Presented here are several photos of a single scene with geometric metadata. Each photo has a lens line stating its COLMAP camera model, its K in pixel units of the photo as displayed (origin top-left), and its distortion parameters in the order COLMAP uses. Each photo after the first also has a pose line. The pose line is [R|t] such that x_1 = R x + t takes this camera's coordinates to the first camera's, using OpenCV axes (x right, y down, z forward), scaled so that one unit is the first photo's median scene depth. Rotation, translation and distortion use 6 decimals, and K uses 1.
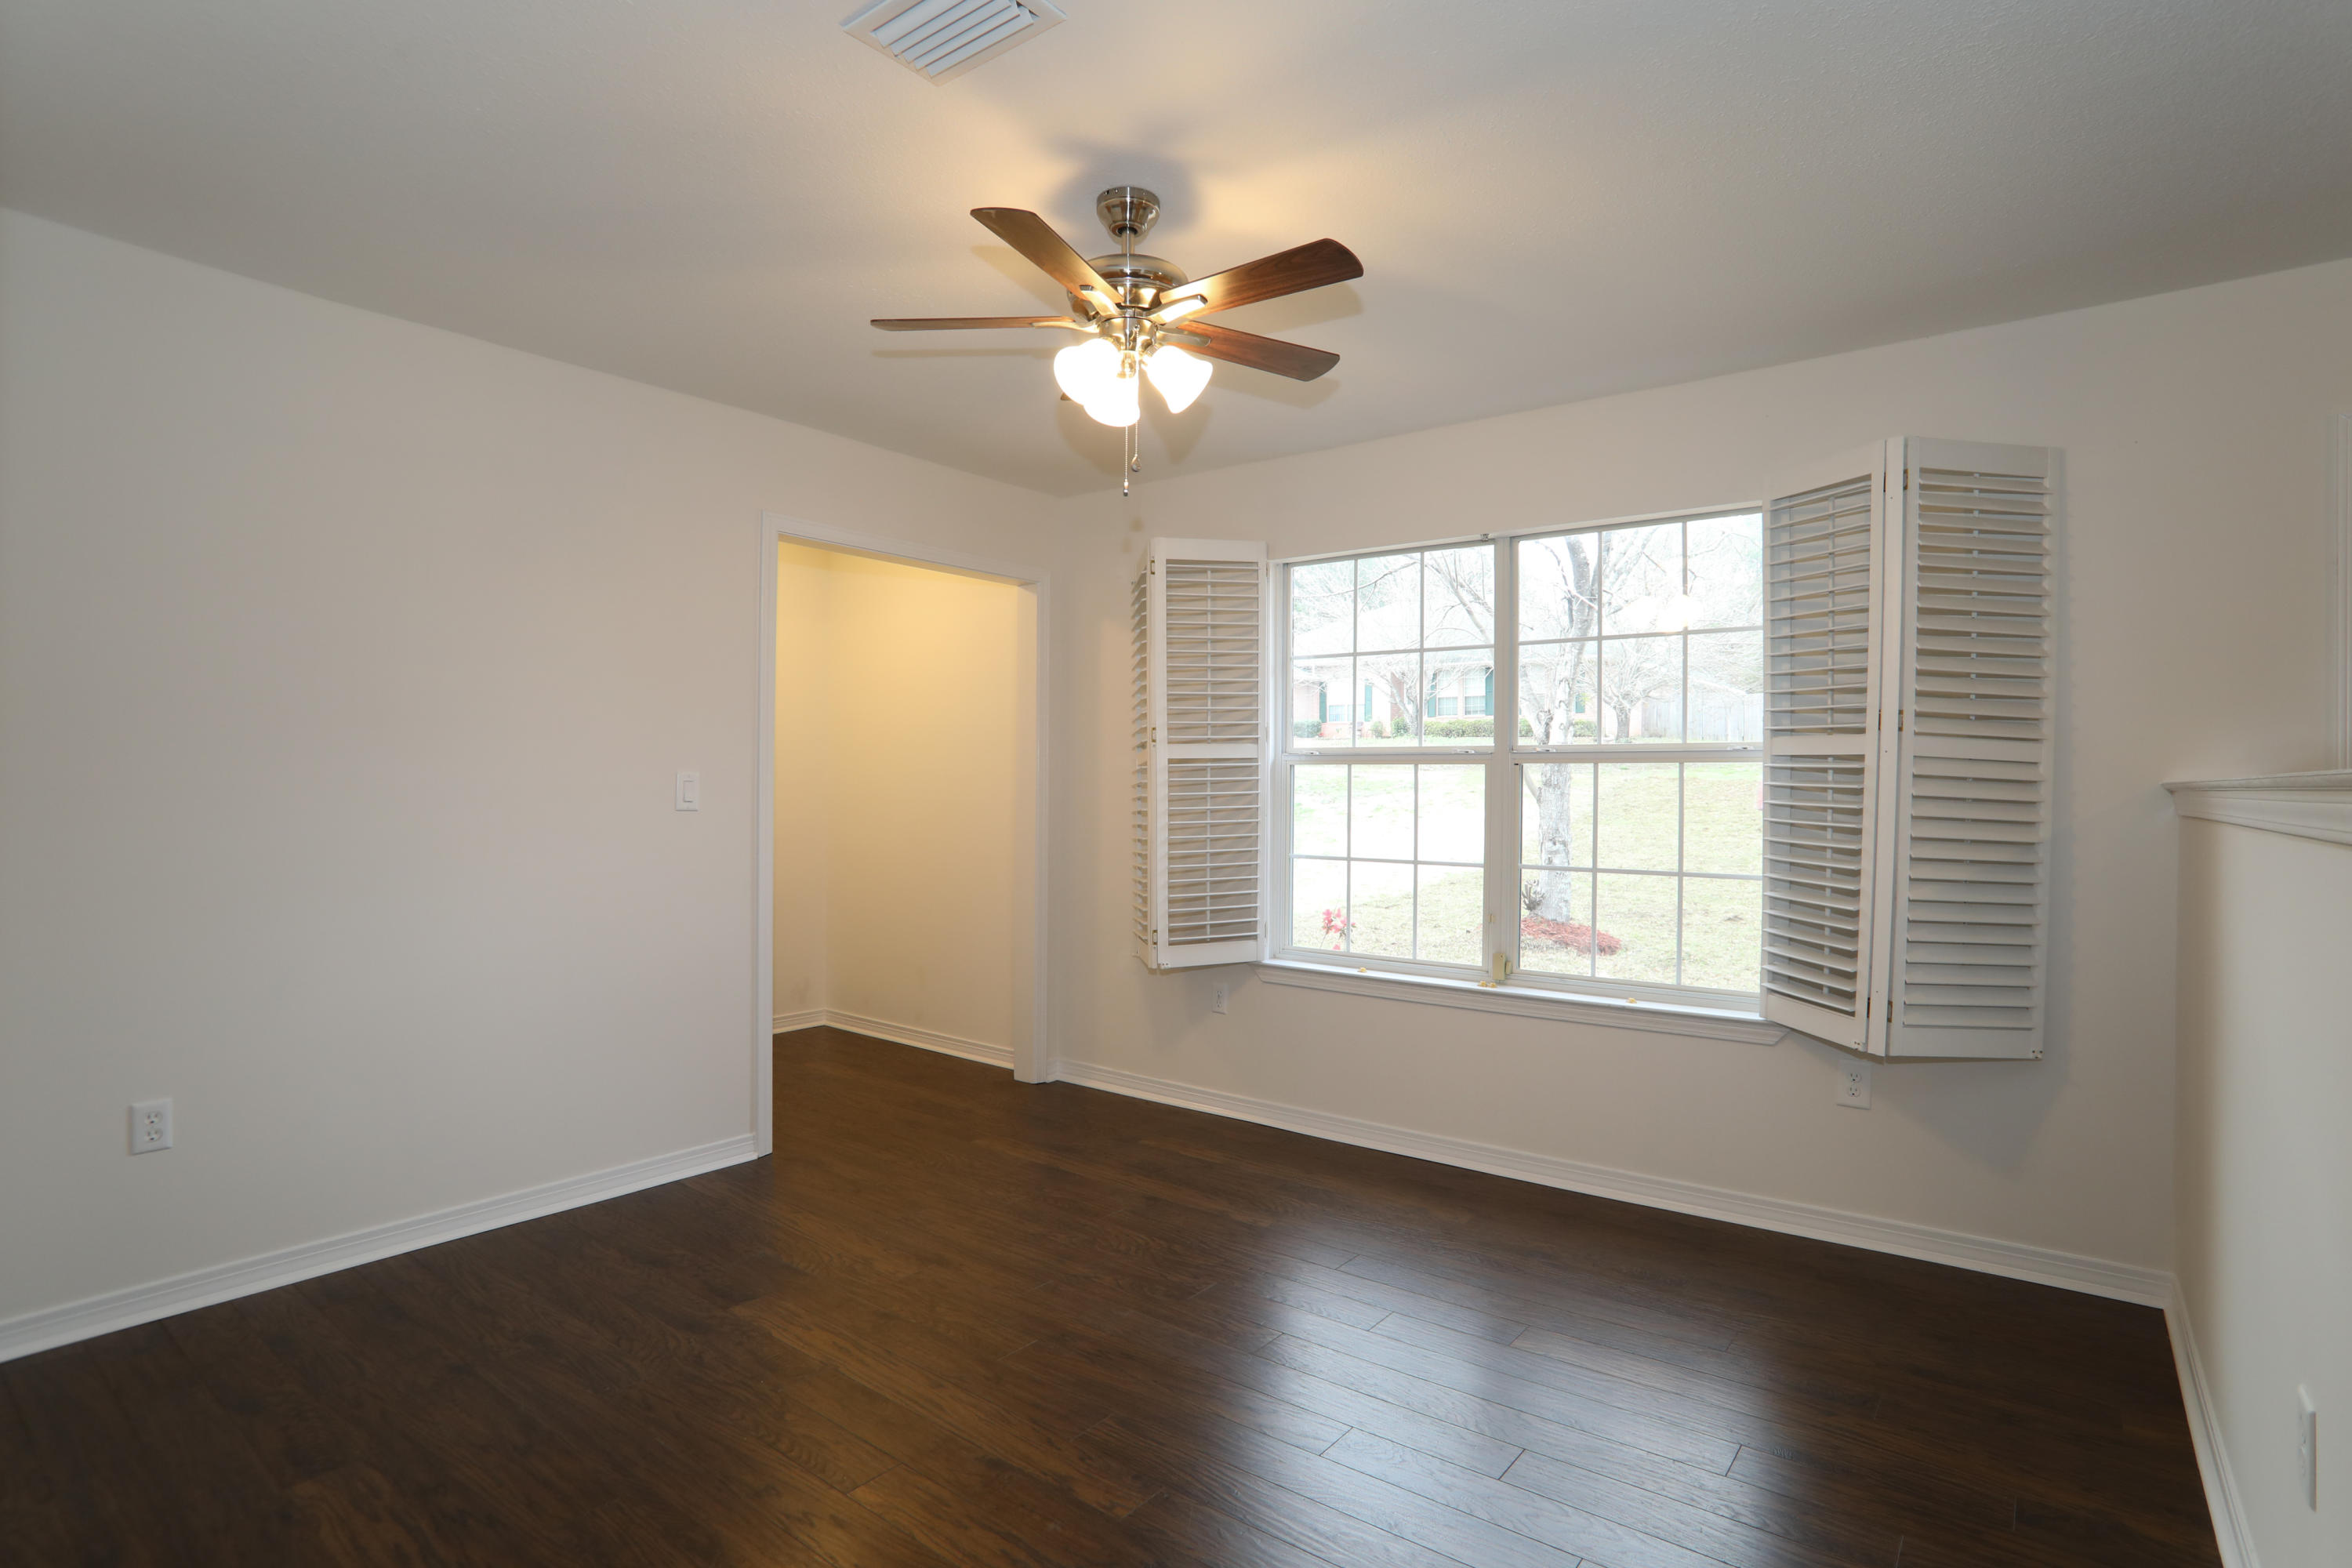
lens RADIAL K [[1155.7, 0, 1173.8], [0, 1155.7, 789.9], [0, 0, 1]] dist [-0.056391, 0.014885]
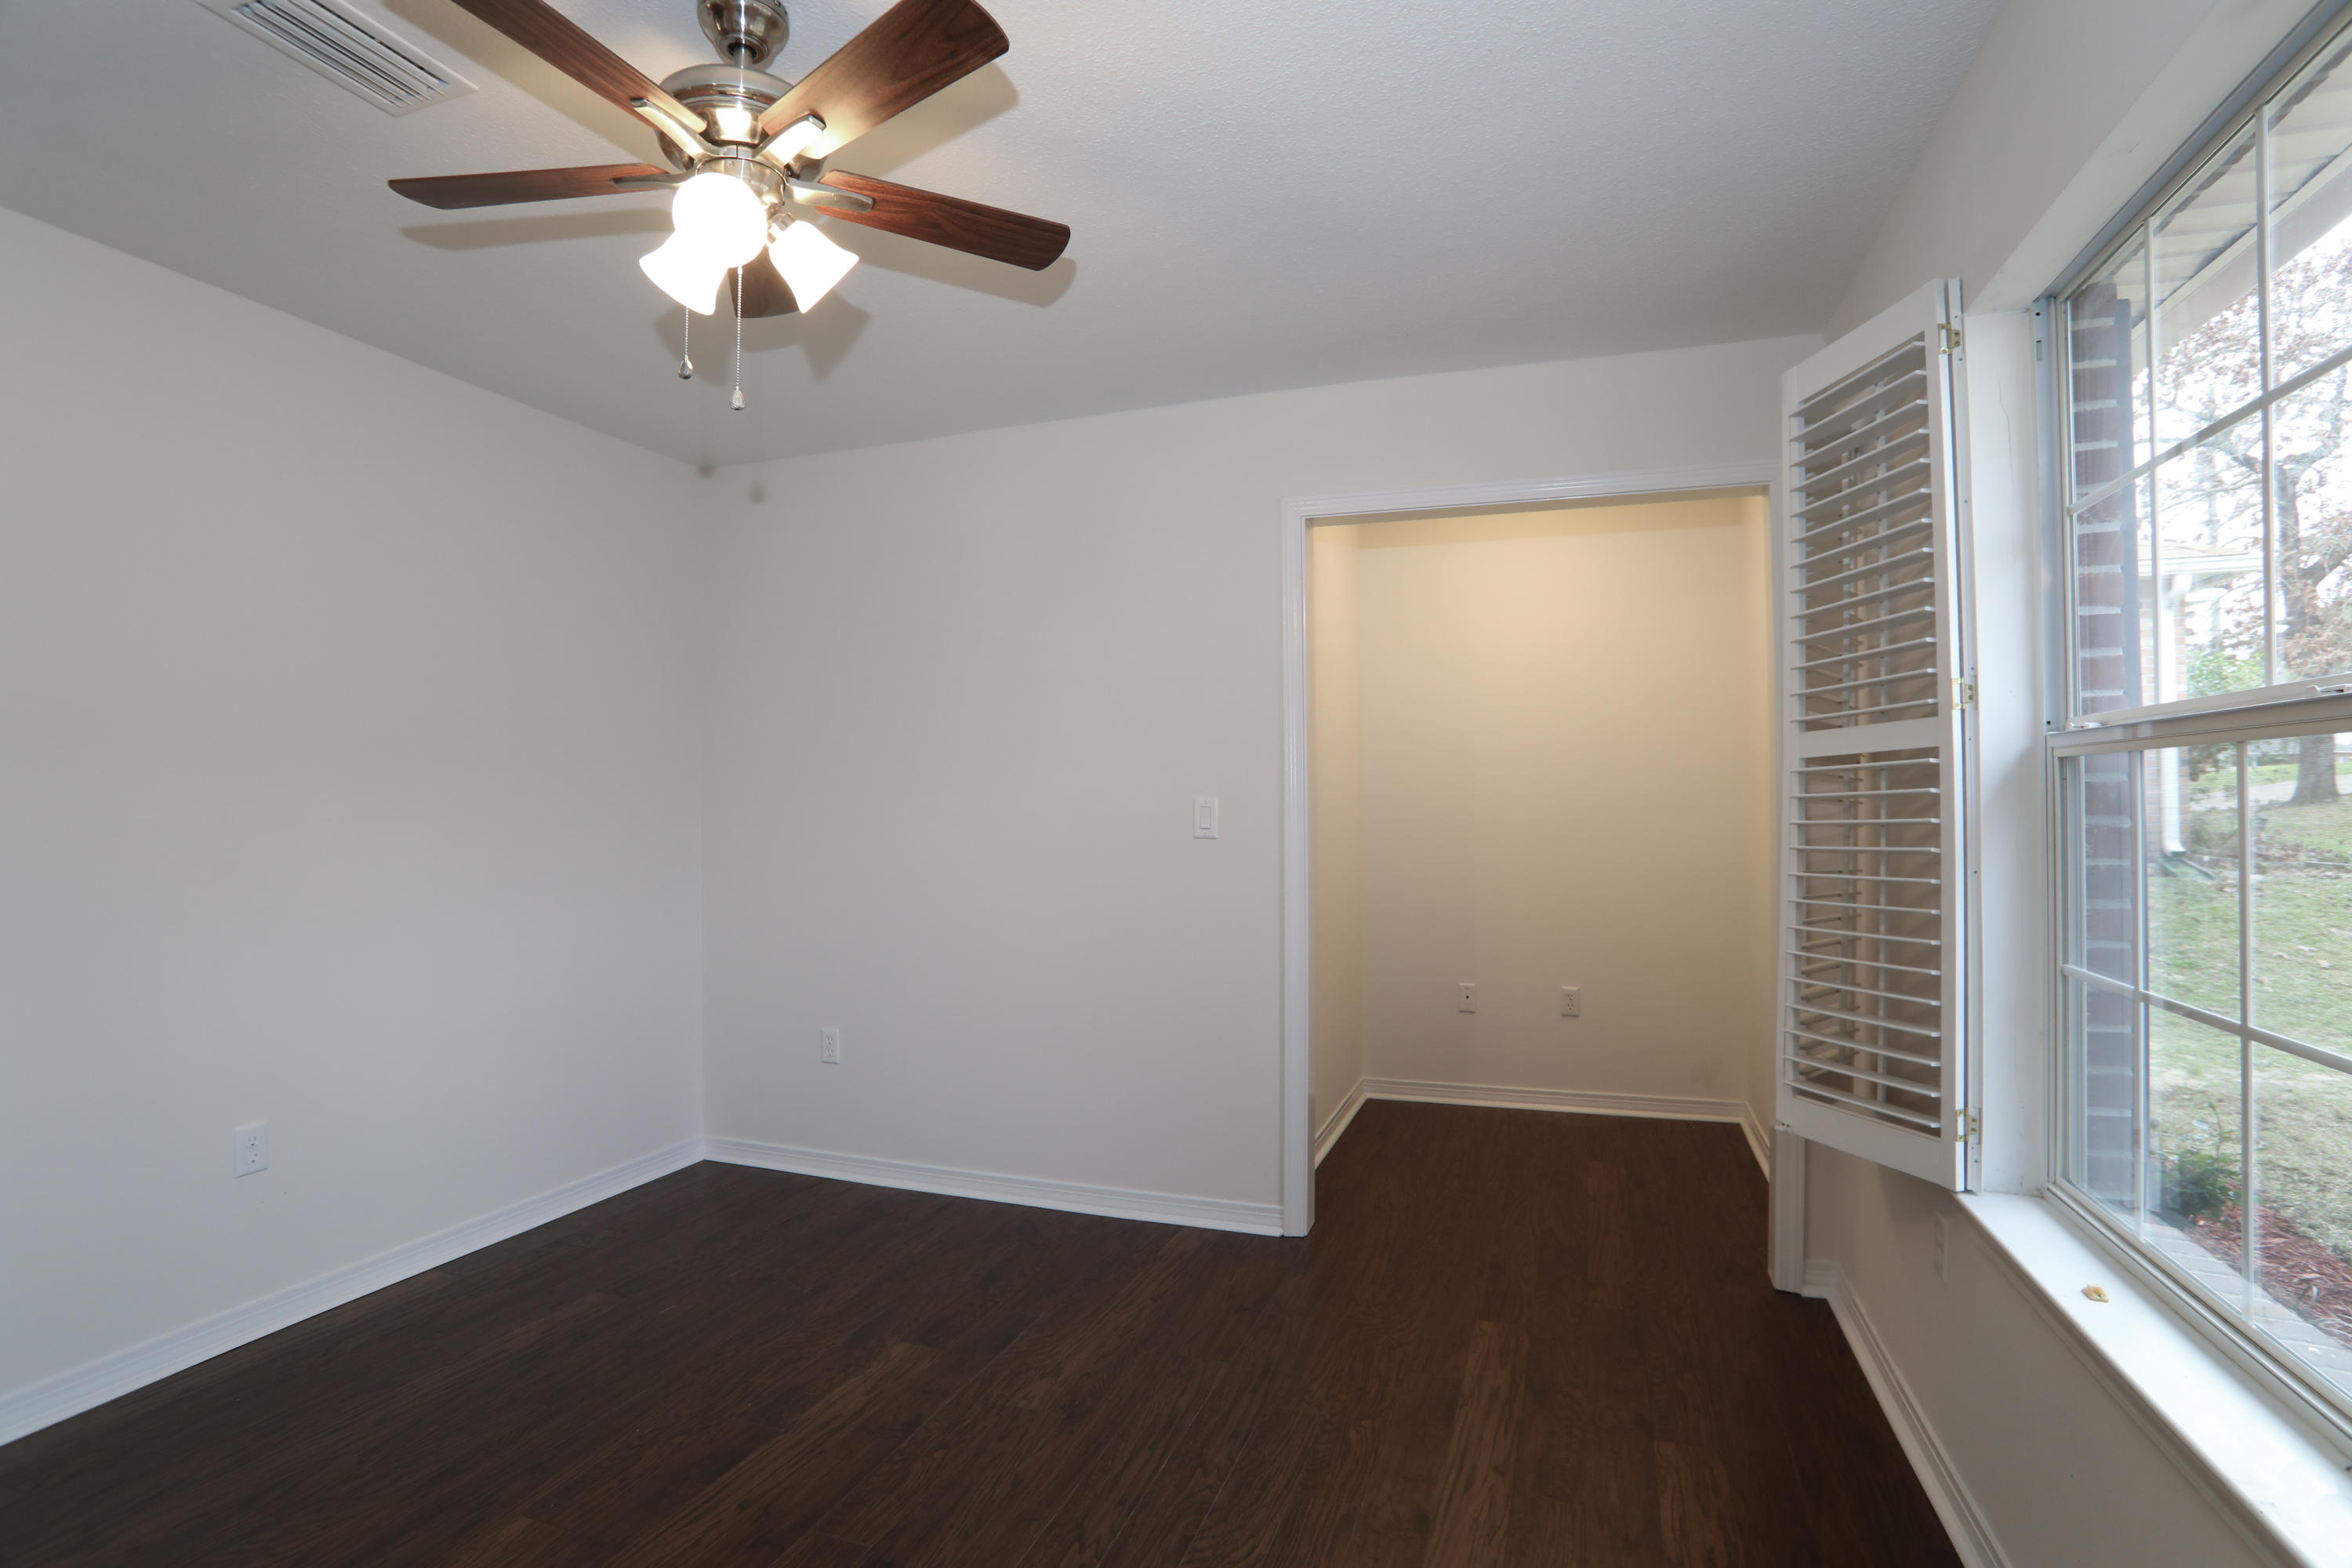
lens RADIAL K [[1155.7, 0, 1178.1], [0, 1155.7, 775.3], [0, 0, 1]] dist [-0.056391, 0.014885]
pose [[0.325685, -0.030073, -0.945000, 0.474691], [0.002160, 0.999515, -0.031064, -0.003711], [0.945476, 0.008075, 0.325592, 0.669693]]
